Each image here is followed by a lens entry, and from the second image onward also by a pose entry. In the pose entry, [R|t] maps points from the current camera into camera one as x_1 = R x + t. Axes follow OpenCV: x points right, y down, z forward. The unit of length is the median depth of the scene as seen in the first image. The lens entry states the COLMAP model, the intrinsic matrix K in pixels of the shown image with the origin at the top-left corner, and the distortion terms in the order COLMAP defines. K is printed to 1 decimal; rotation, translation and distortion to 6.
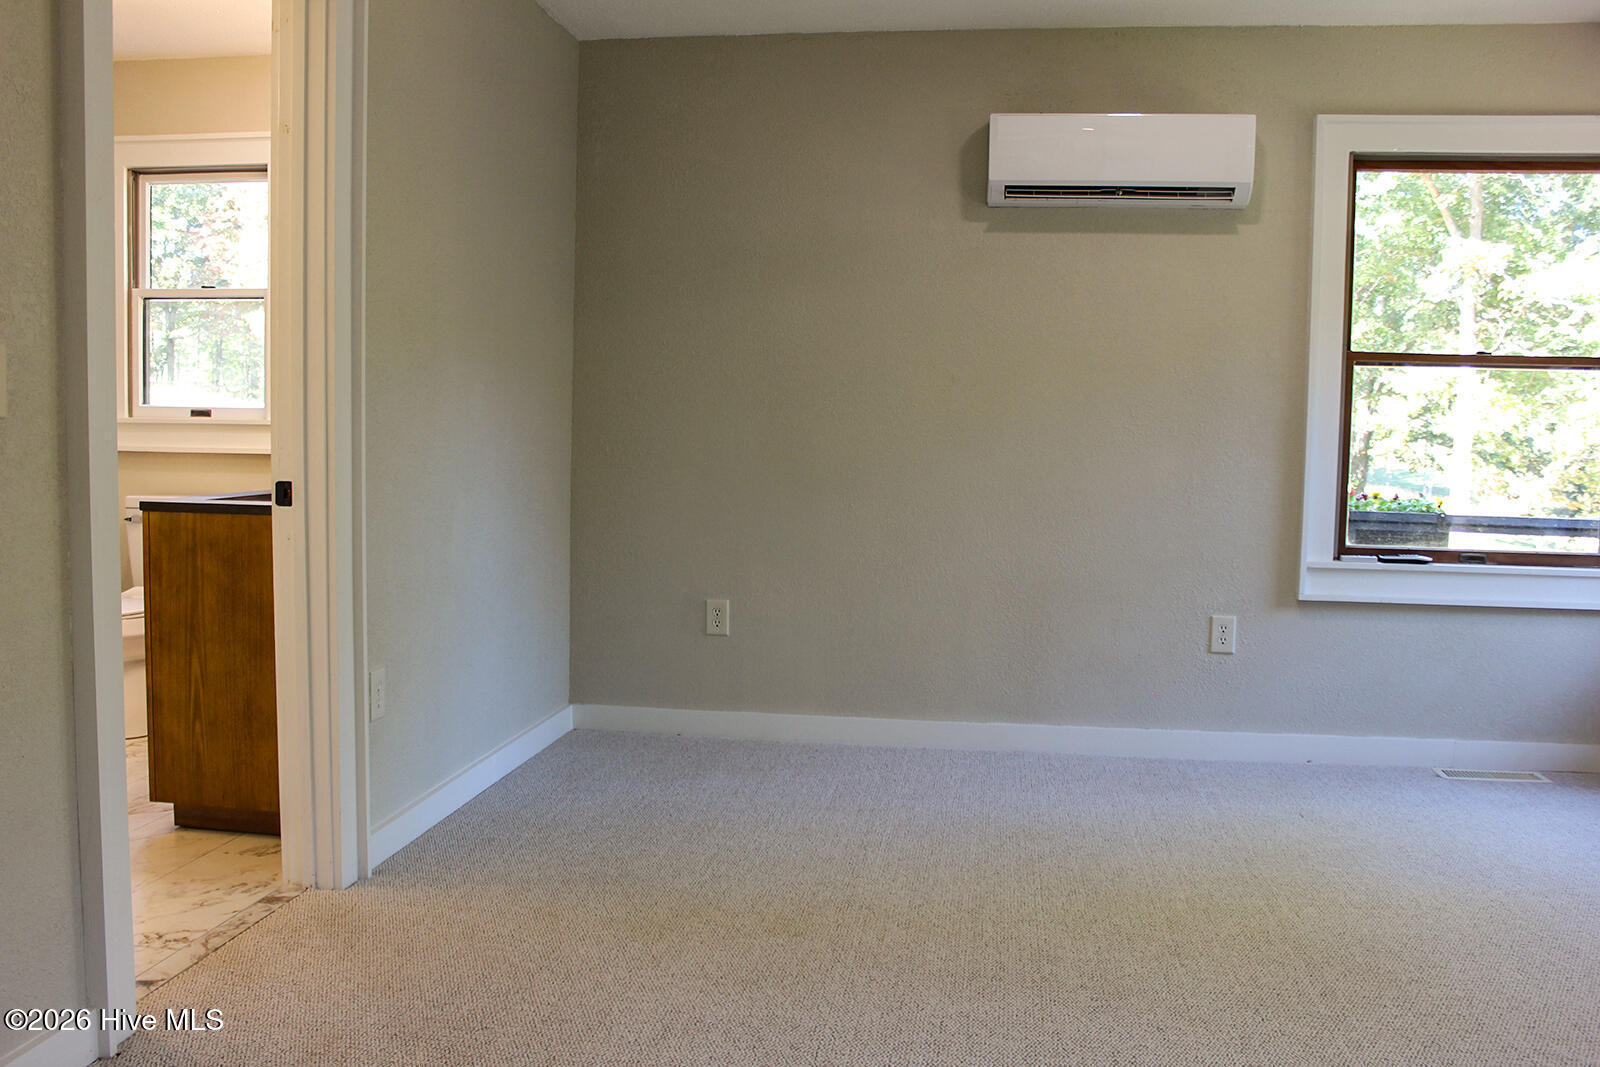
lens RADIAL K [[1408.2, 0, 796.8], [0, 1408.2, 528.0], [0, 0, 1]] dist [-0.120026, 0.053063]
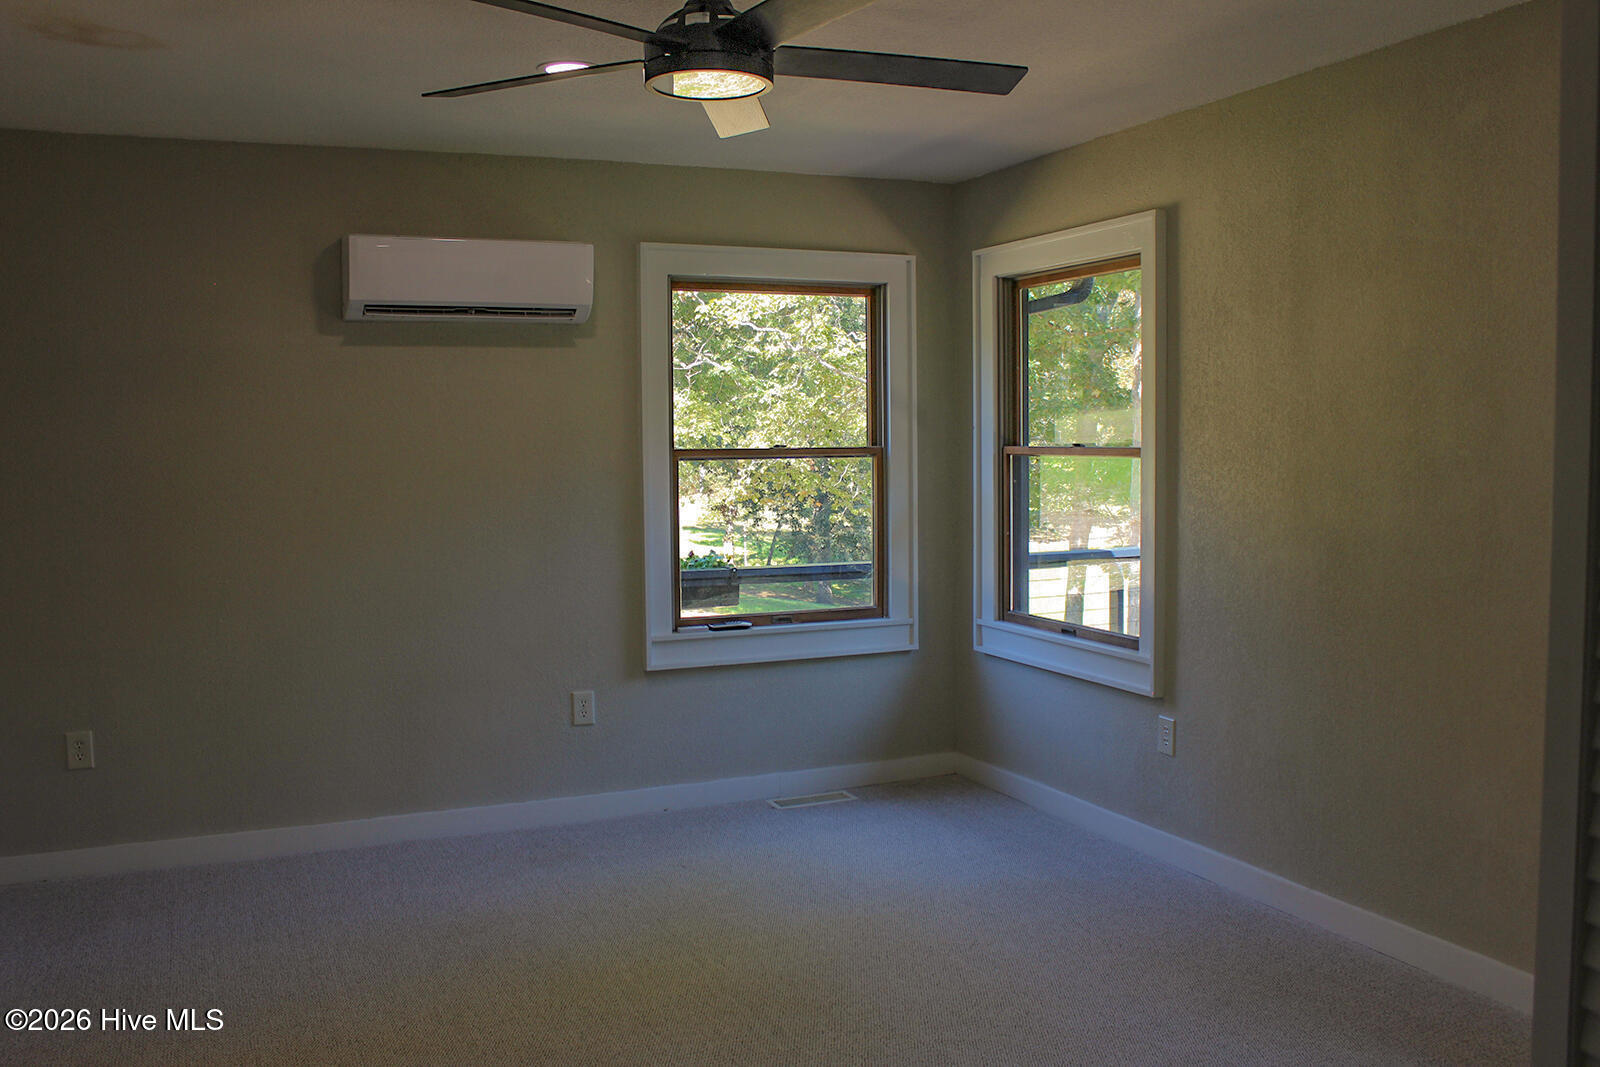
lens RADIAL K [[1408.2, 0, 802.7], [0, 1408.2, 536.1], [0, 0, 1]] dist [-0.120026, 0.053063]
pose [[0.845779, -0.066460, 0.529378, -0.131063], [0.063278, 0.997704, 0.024156, -0.077774], [-0.529768, 0.013067, 0.848042, -0.042659]]
